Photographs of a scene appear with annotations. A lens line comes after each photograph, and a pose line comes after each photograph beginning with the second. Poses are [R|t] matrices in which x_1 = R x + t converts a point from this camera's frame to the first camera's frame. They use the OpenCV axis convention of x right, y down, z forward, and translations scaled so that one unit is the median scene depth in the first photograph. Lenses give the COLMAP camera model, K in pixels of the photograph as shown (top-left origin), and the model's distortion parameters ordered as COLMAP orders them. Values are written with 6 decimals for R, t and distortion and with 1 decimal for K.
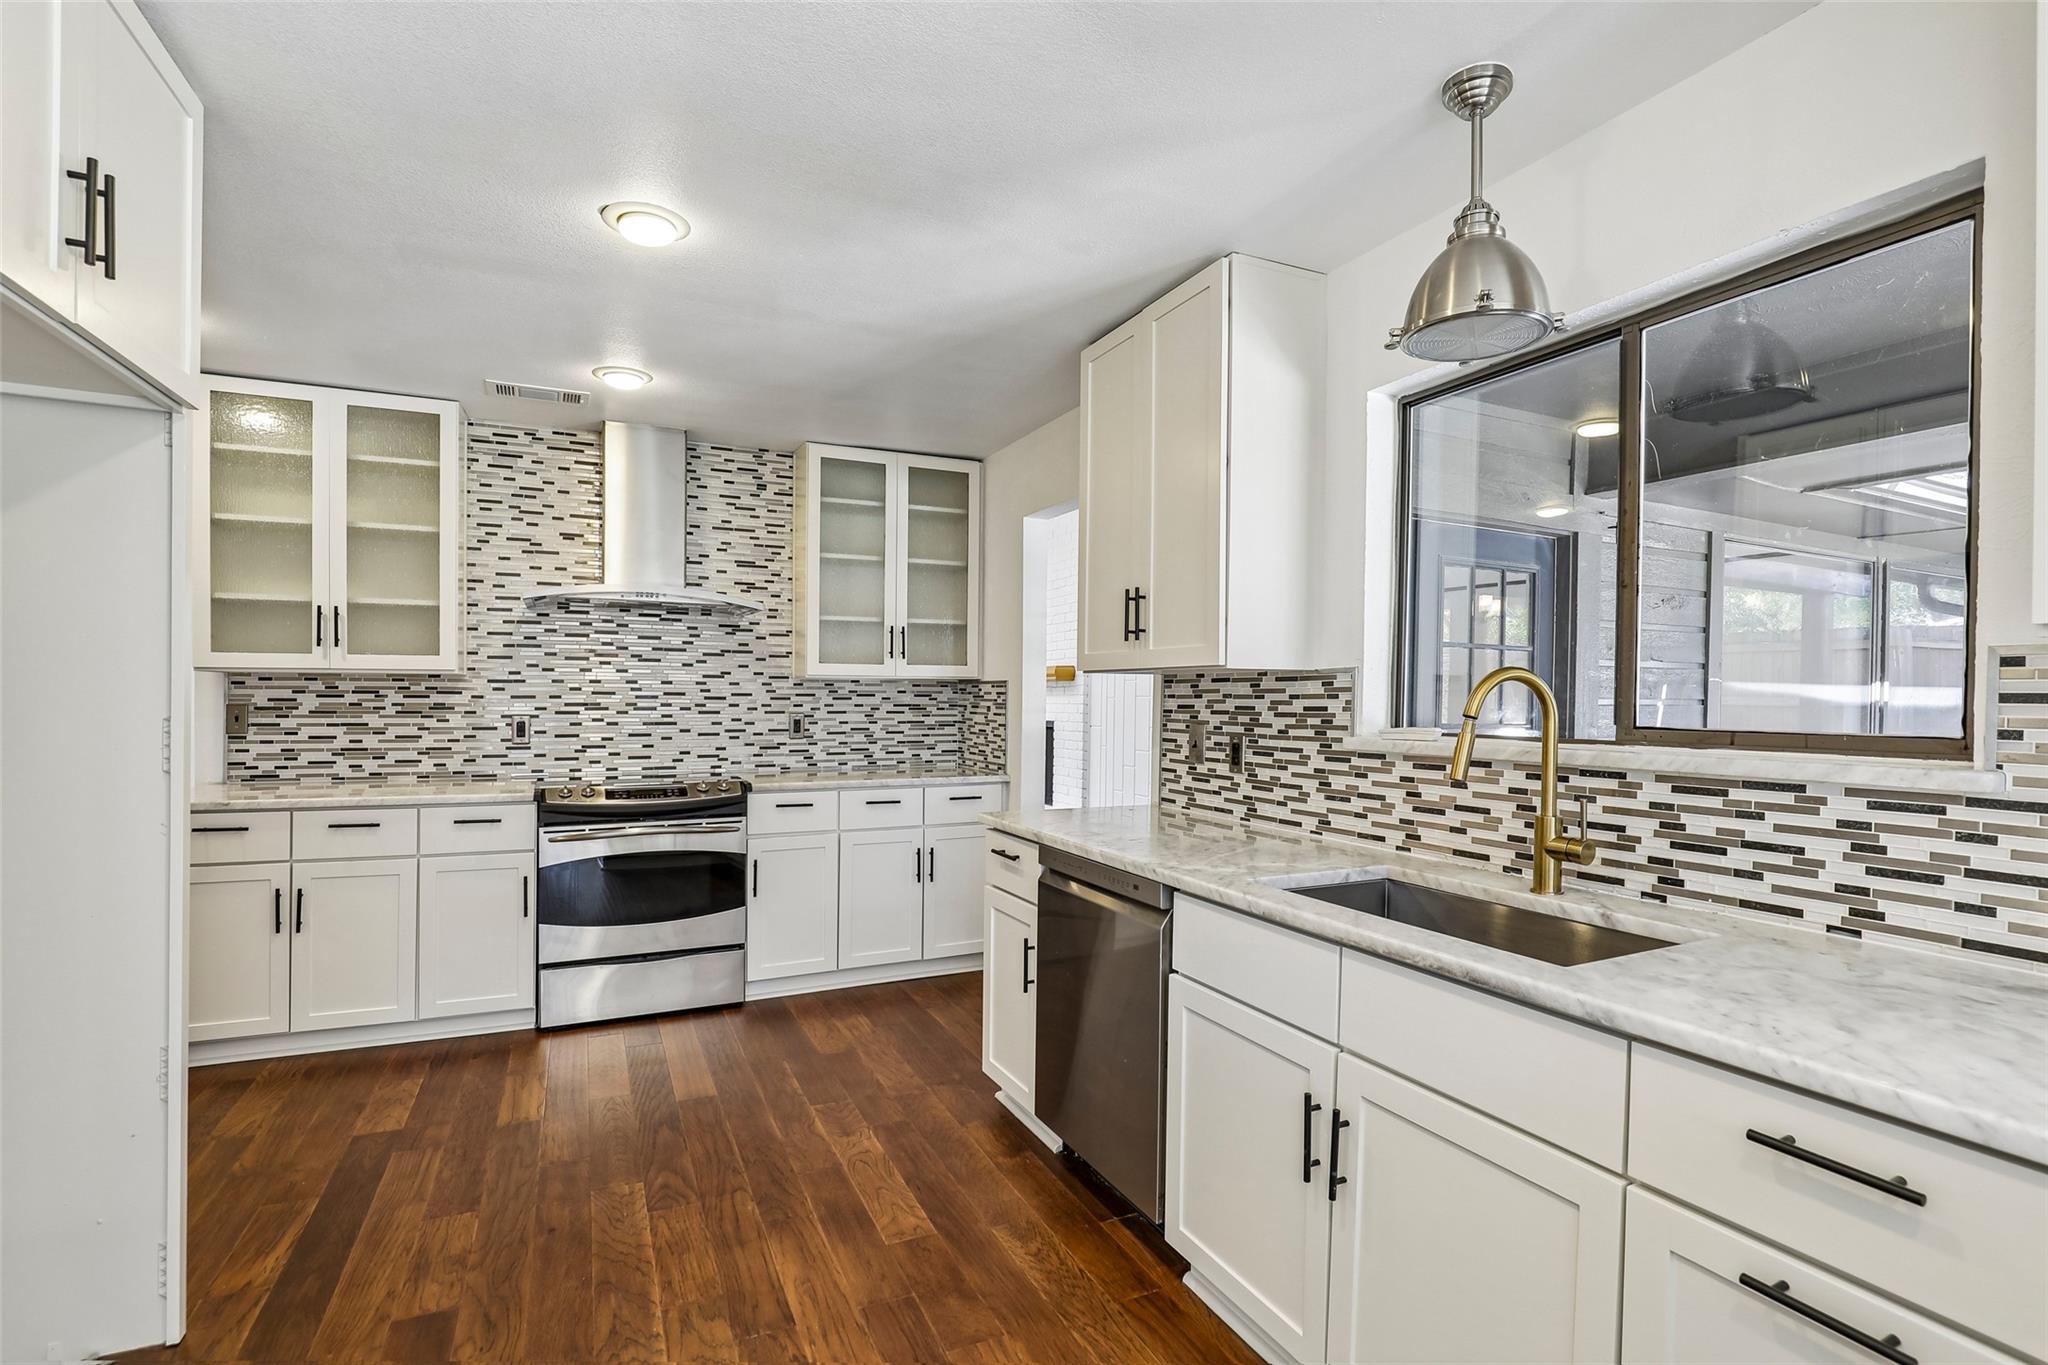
lens RADIAL K [[962.3, 0, 1022.0], [0, 962.3, 697.6], [0, 0, 1]] dist [-0.021466, 0.005355]
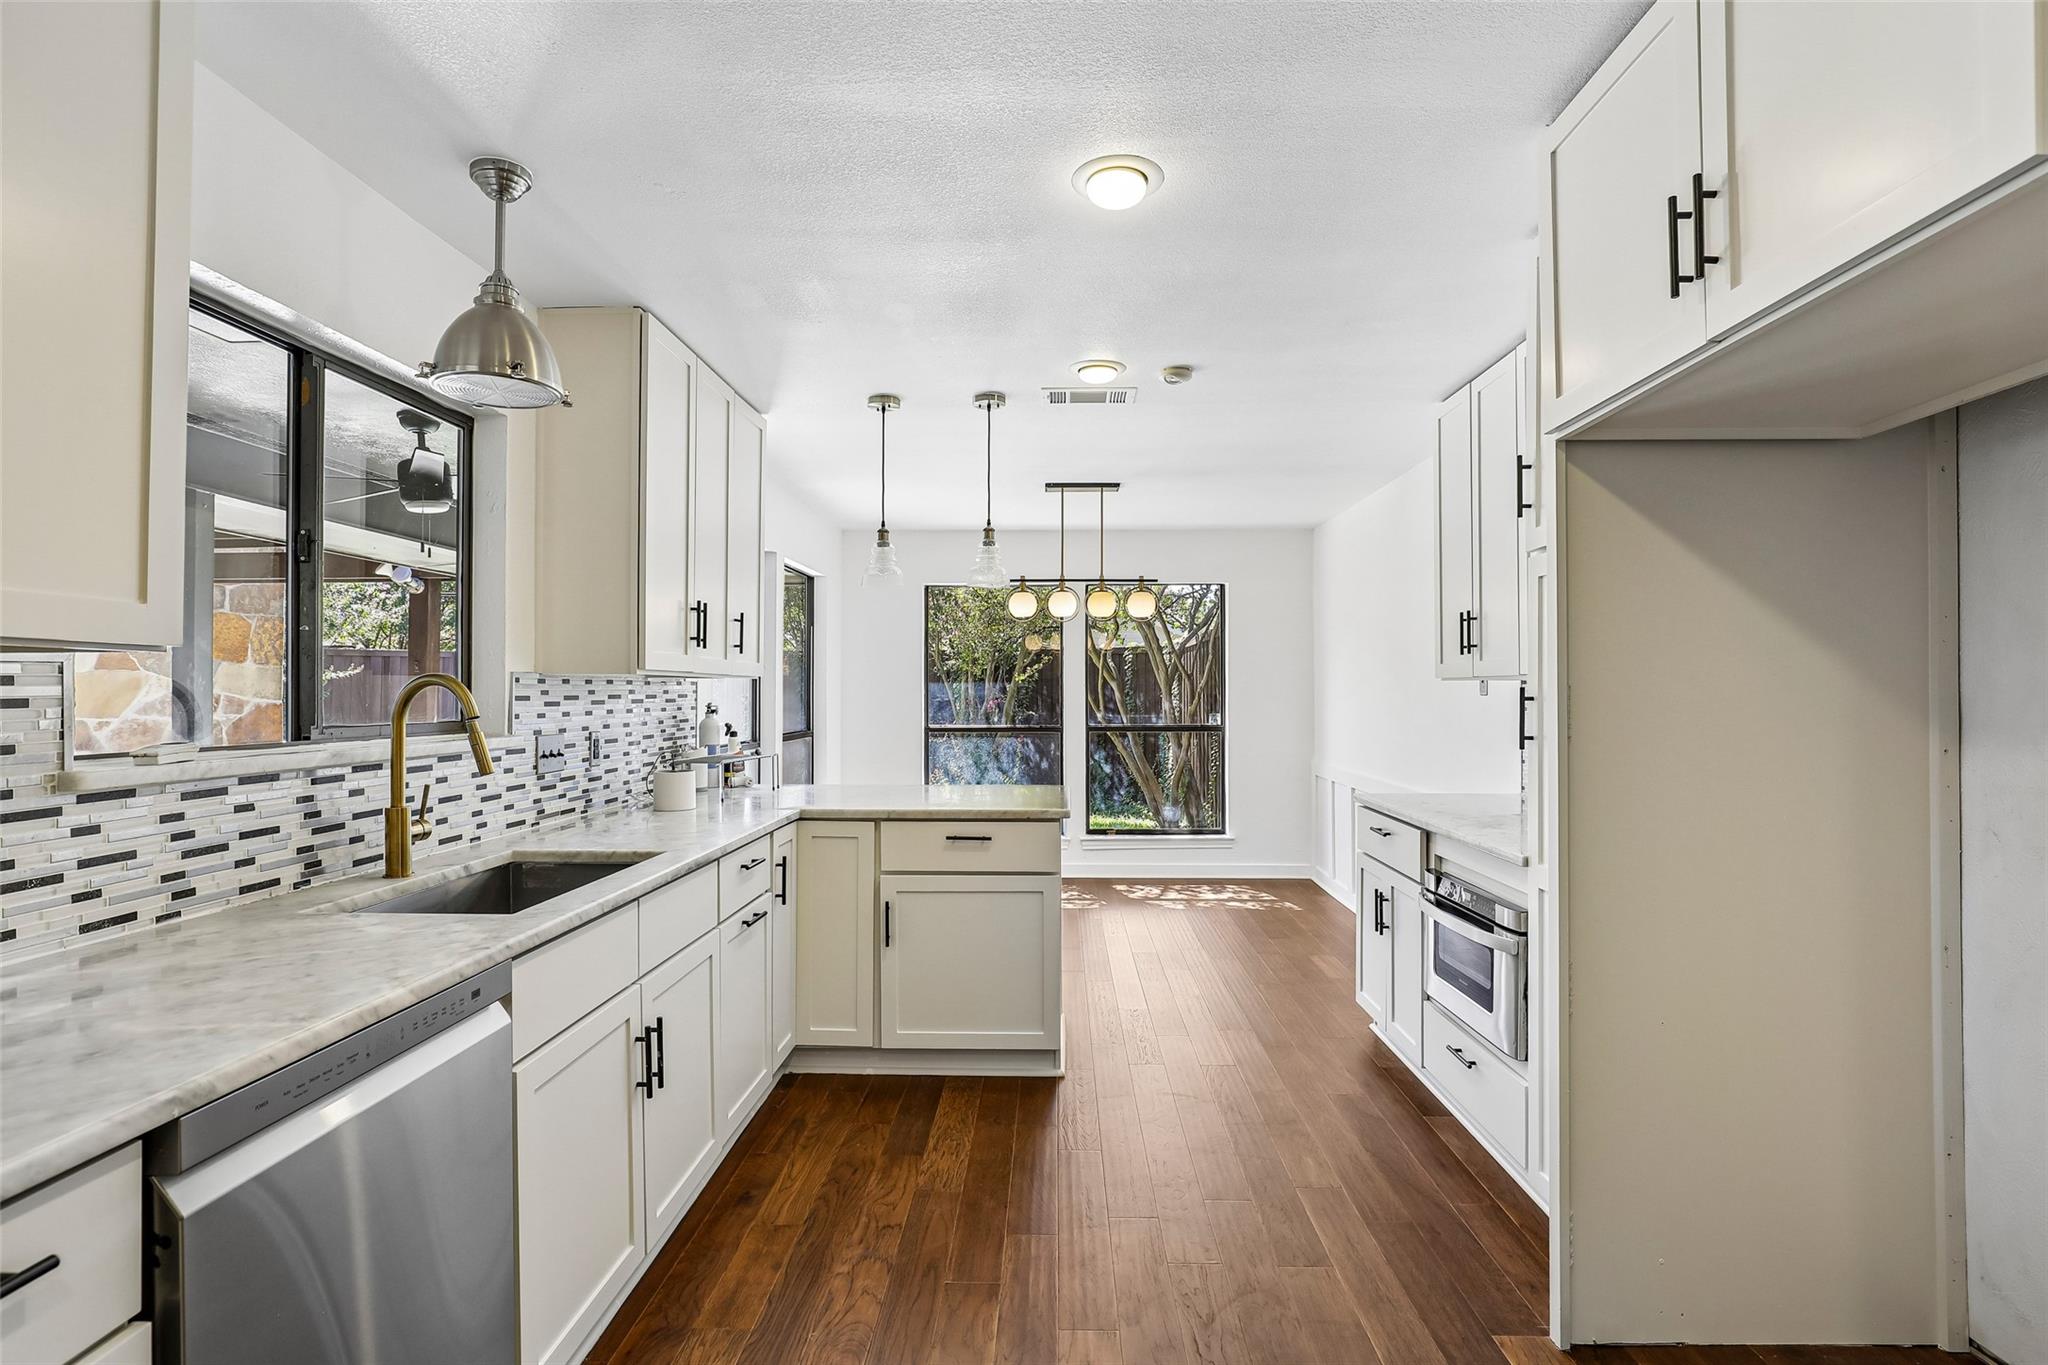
lens RADIAL K [[969.7, 0, 1035.9], [0, 969.7, 686.3], [0, 0, 1]] dist [-0.026796, -0.000113]
pose [[-0.897794, -0.001335, 0.440414, -0.383735], [-0.002968, 0.999991, -0.003019, -0.009889], [-0.440406, -0.004017, -0.897790, 1.059147]]
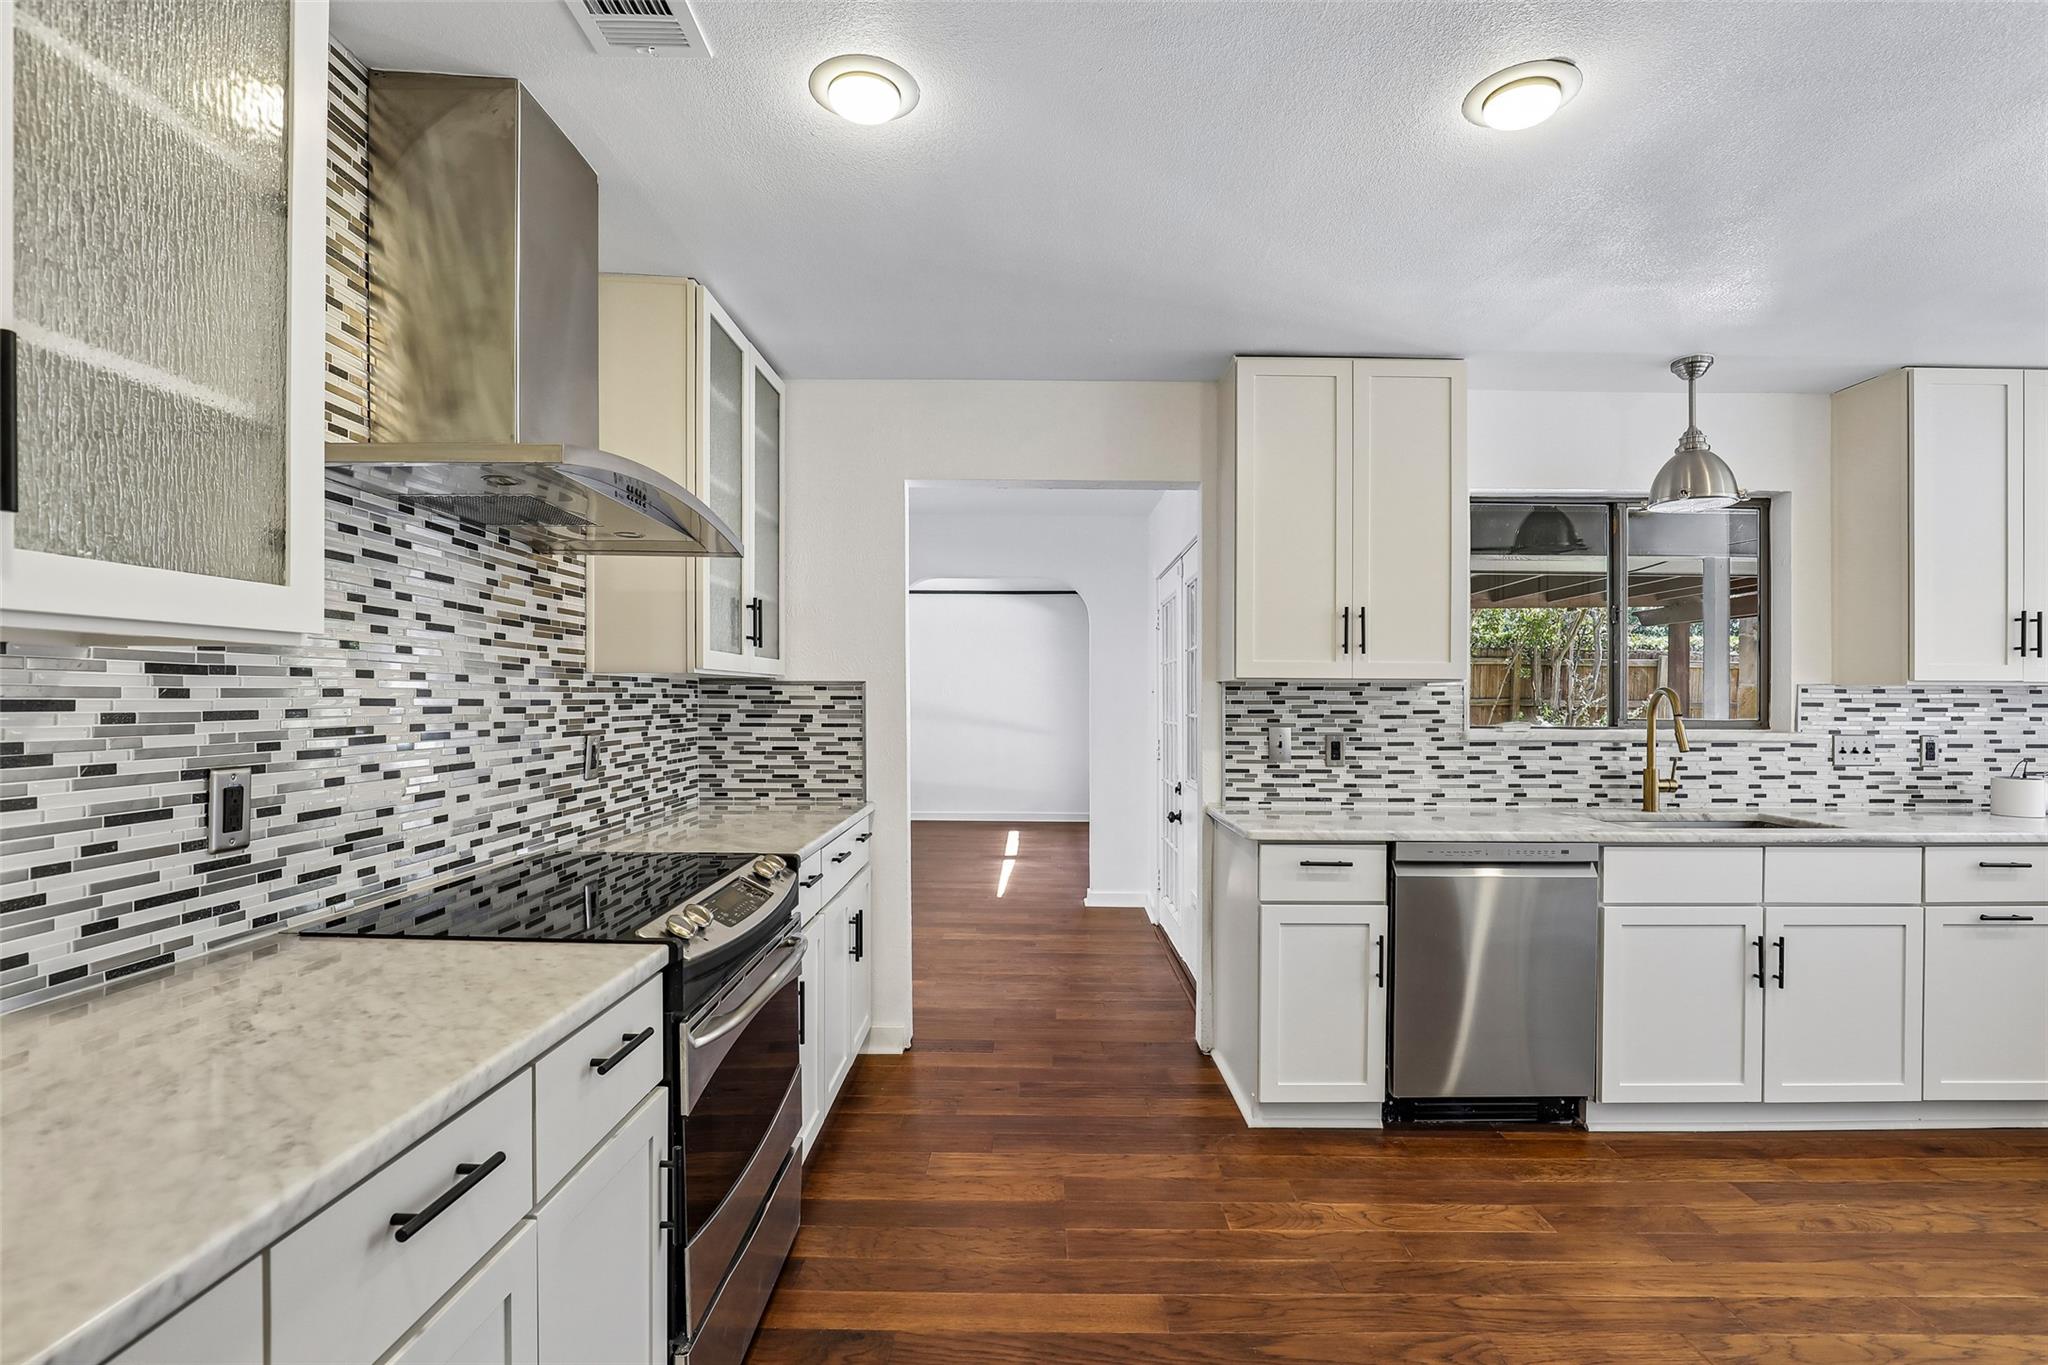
lens RADIAL K [[962.3, 0, 1030.9], [0, 962.3, 693.5], [0, 0, 1]] dist [-0.021466, 0.005355]
pose [[0.415092, -0.001346, 0.909779, -1.013779], [-0.001847, 0.999996, 0.002322, -0.014401], [-0.909778, -0.002644, 0.415088, 0.836390]]
